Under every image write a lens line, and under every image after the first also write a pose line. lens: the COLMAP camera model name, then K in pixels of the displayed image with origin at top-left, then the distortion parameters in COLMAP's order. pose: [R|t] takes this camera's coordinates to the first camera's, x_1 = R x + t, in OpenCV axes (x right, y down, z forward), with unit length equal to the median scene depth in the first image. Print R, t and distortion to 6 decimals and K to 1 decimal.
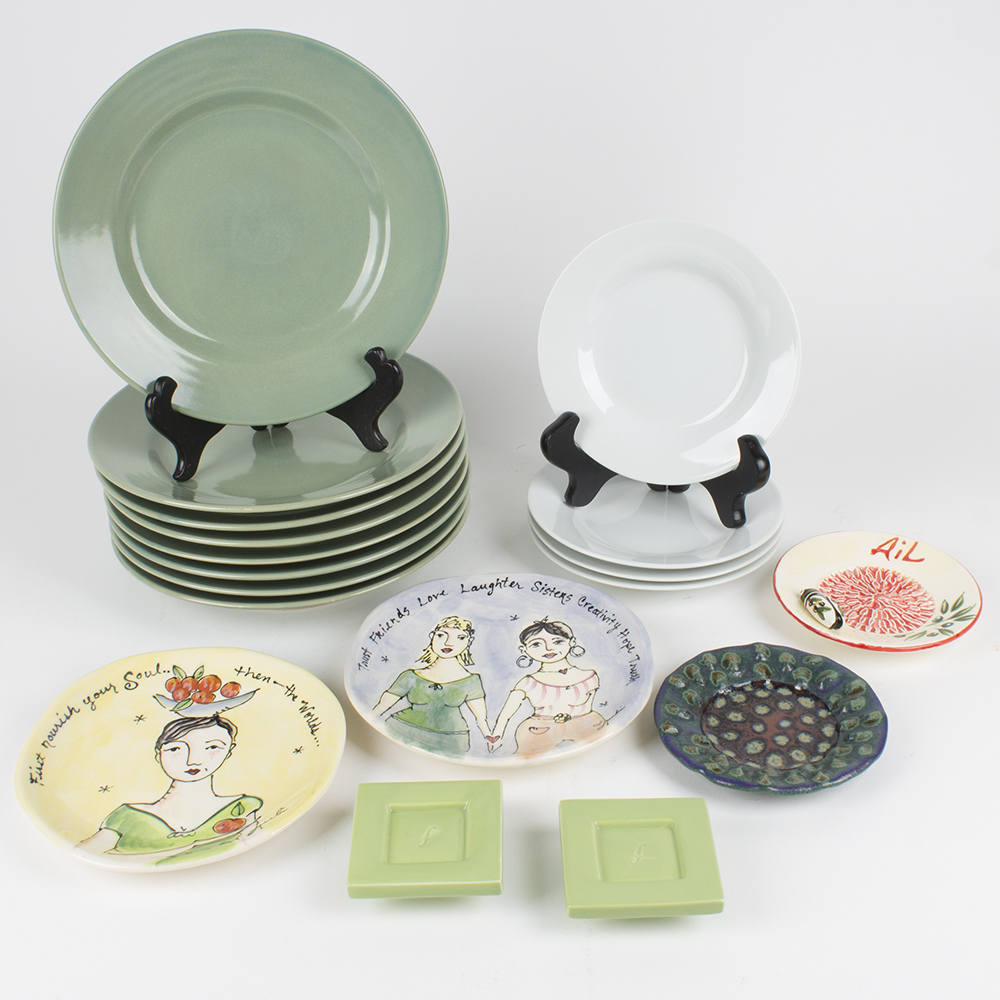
lens RADIAL K [[1525.9, 0, 502.6], [0, 1525.9, 499.9], [0, 0, 1]] dist [-0.134485, 0.000000]
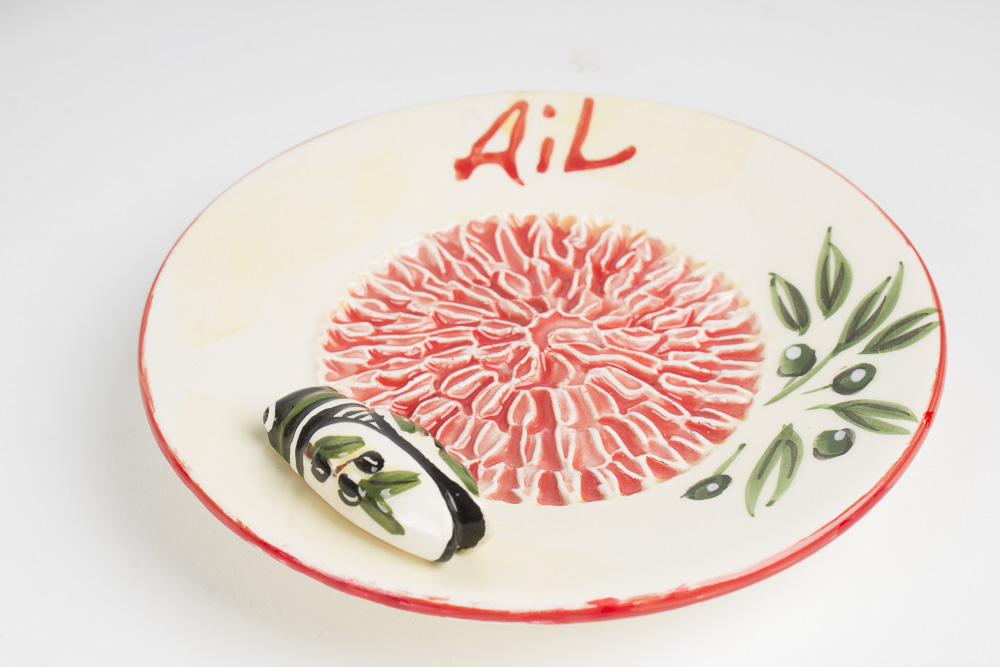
lens RADIAL K [[1505.6, 0, 500.9], [0, 1505.6, 333.8], [0, 0, 1]] dist [-0.021477, 0.000000]
pose [[0.898634, -0.297498, 0.322416, 0.160364], [0.247487, 0.950606, 0.187345, 0.013038], [-0.362225, -0.088561, 0.927874, 0.780539]]
